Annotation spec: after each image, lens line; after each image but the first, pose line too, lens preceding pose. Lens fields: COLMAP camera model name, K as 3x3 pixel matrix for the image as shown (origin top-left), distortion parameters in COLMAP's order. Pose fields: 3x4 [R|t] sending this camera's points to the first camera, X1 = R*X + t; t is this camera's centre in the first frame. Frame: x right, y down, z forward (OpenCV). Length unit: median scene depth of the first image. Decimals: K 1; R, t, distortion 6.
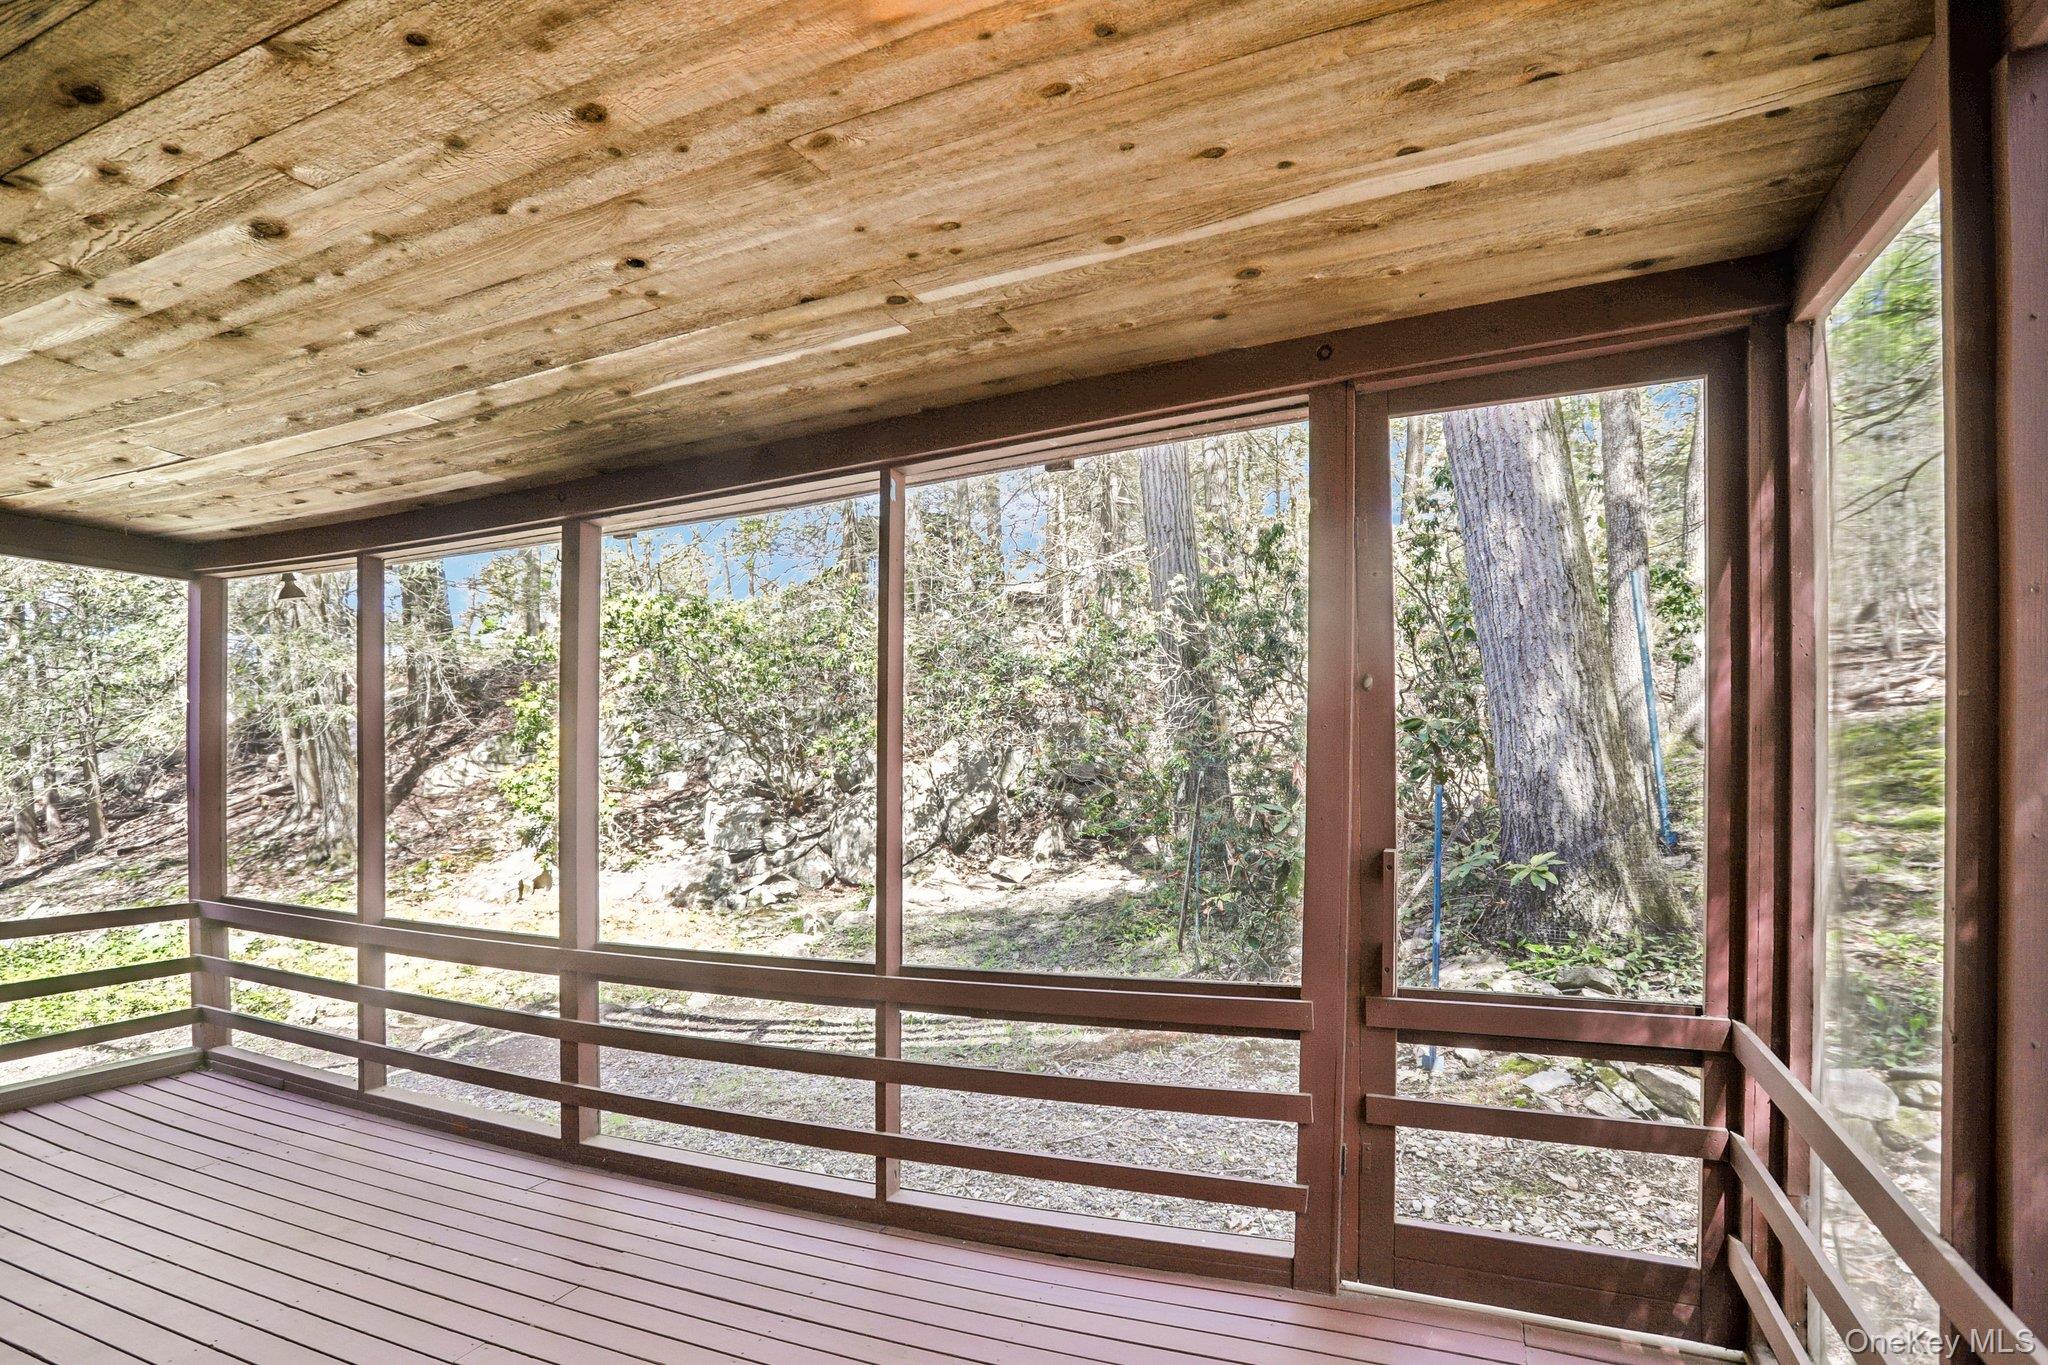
lens RADIAL K [[988.3, 0, 1018.2], [0, 988.3, 678.5], [0, 0, 1]] dist [-0.069540, 0.022982]
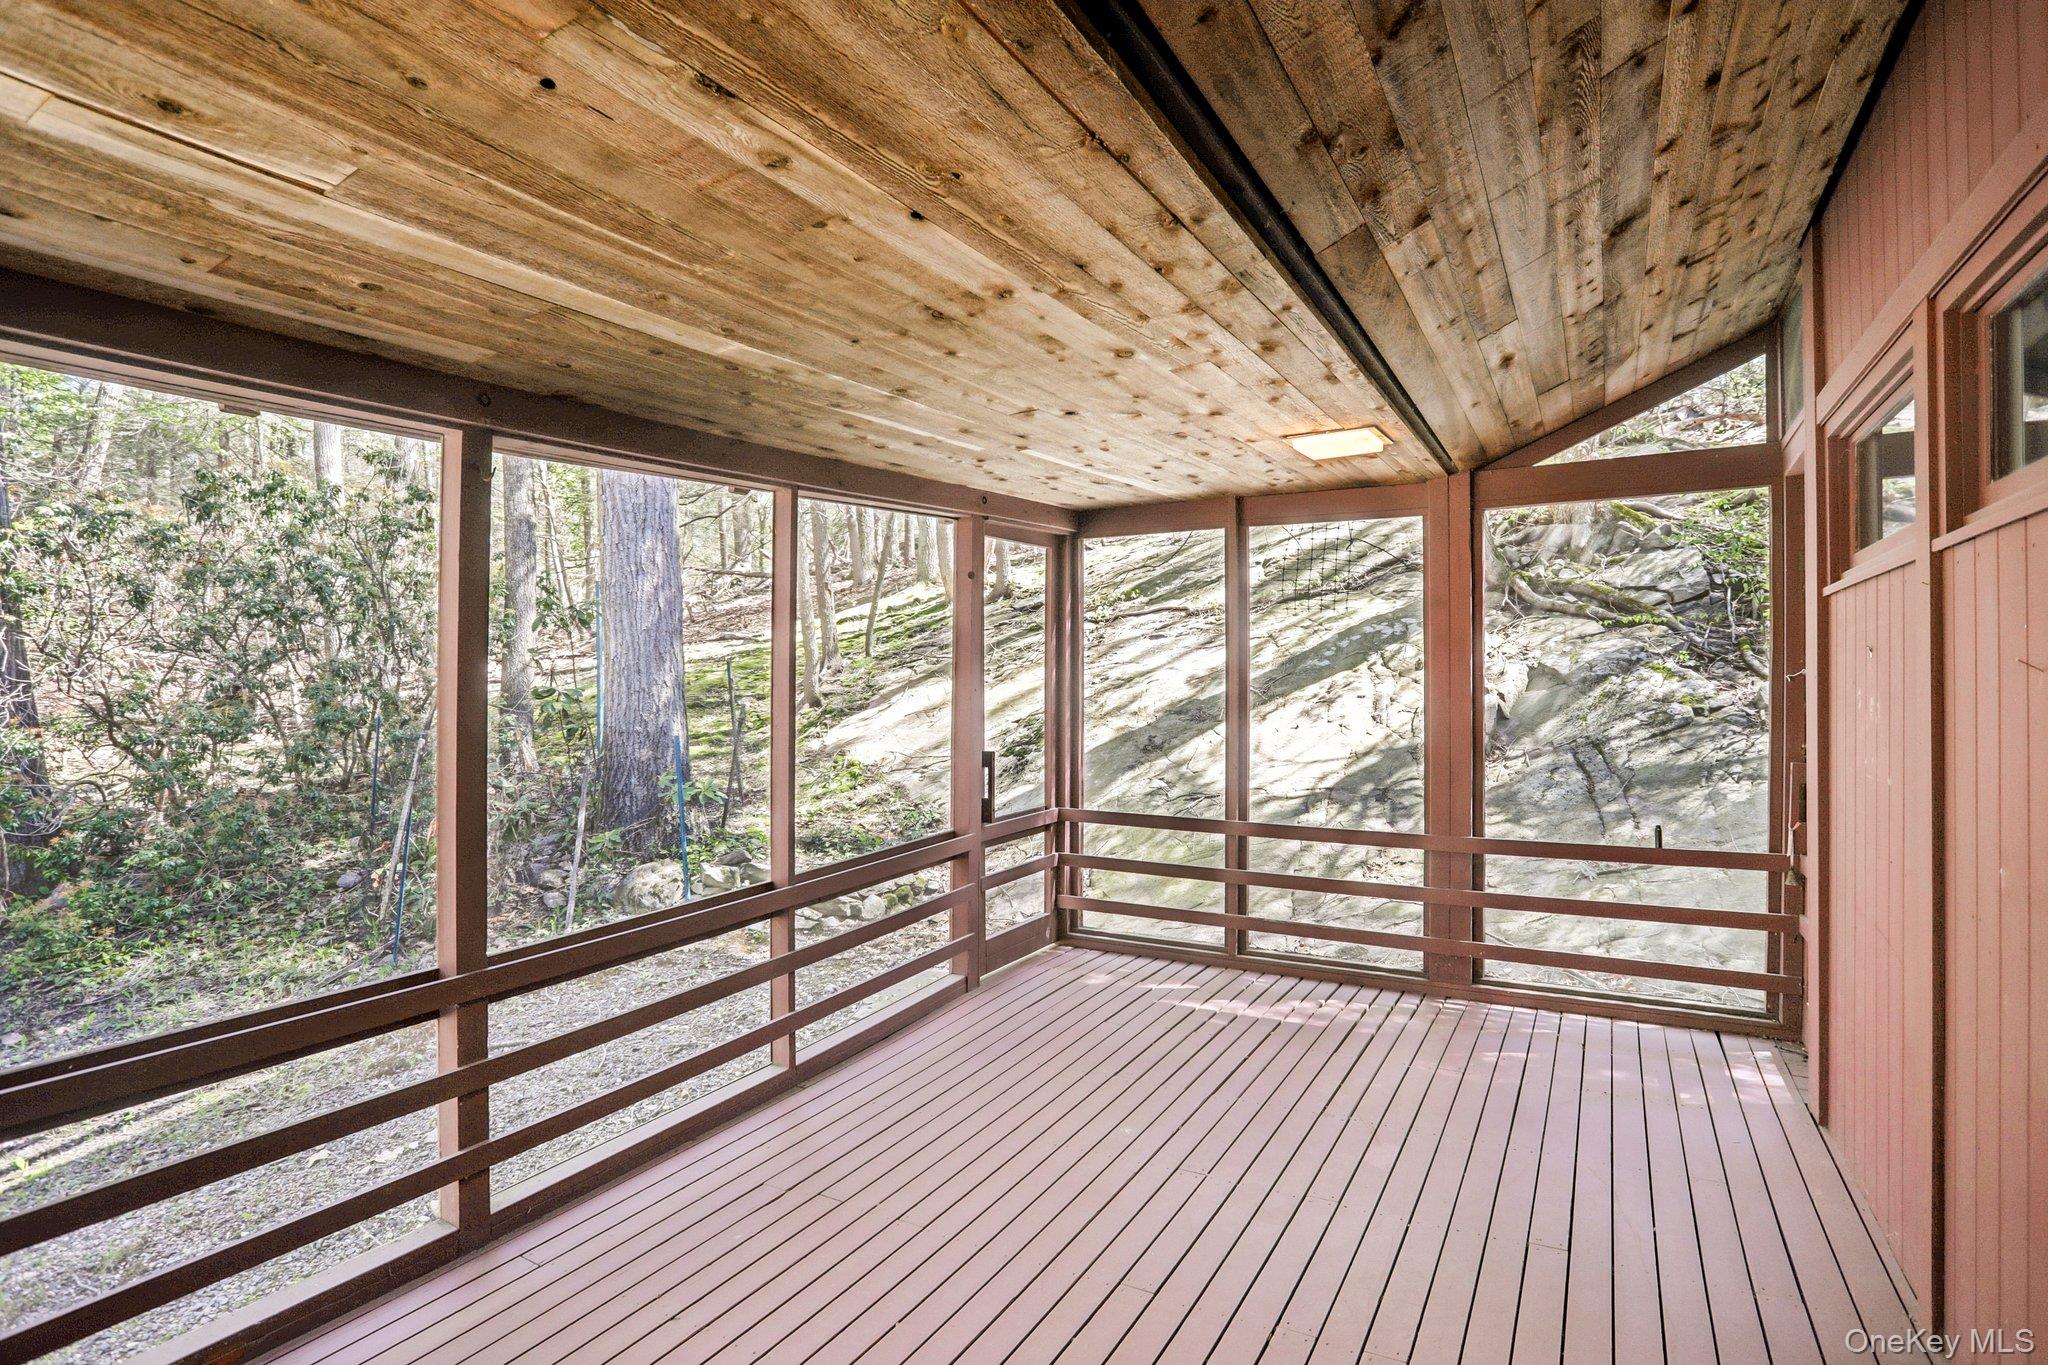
lens RADIAL K [[988.3, 0, 1018.2], [0, 988.3, 678.5], [0, 0, 1]] dist [-0.069540, 0.022982]
pose [[0.214290, 0.002736, 0.976766, -0.924159], [-0.008858, 0.999960, -0.000858, 0.024628], [-0.976730, -0.008468, 0.214305, 0.318605]]
